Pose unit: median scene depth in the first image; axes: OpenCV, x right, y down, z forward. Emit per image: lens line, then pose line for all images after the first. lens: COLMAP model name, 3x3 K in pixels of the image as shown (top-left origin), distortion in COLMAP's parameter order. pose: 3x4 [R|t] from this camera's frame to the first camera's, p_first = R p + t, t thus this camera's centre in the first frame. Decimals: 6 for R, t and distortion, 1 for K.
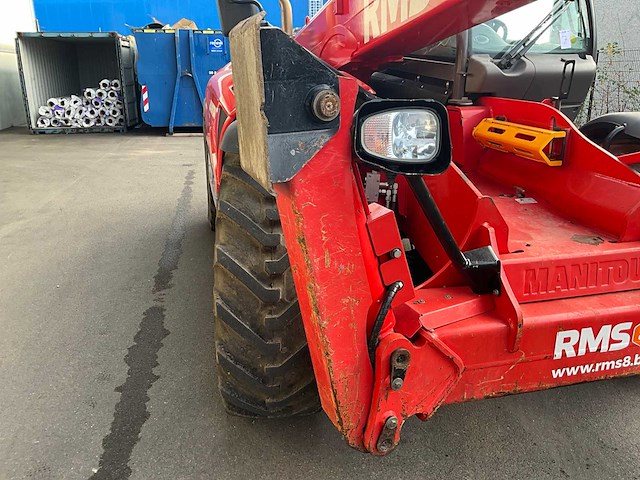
lens RADIAL K [[525.7, 0, 310.3], [0, 525.7, 239.6], [0, 0, 1]] dist [0.070682, -0.079614]
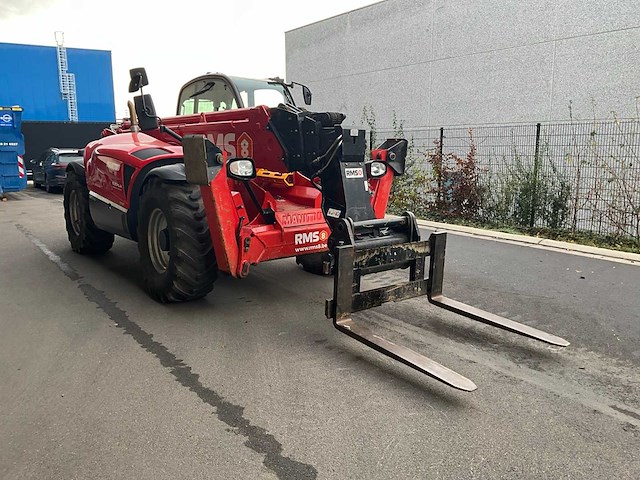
lens RADIAL K [[525.7, 0, 310.3], [0, 525.7, 239.6], [0, 0, 1]] dist [0.070682, -0.079614]
pose [[0.910454, -0.079718, 0.405856, -0.641066], [0.129159, 0.986978, -0.095880, 0.488571], [-0.392927, 0.139714, 0.908894, -1.668272]]
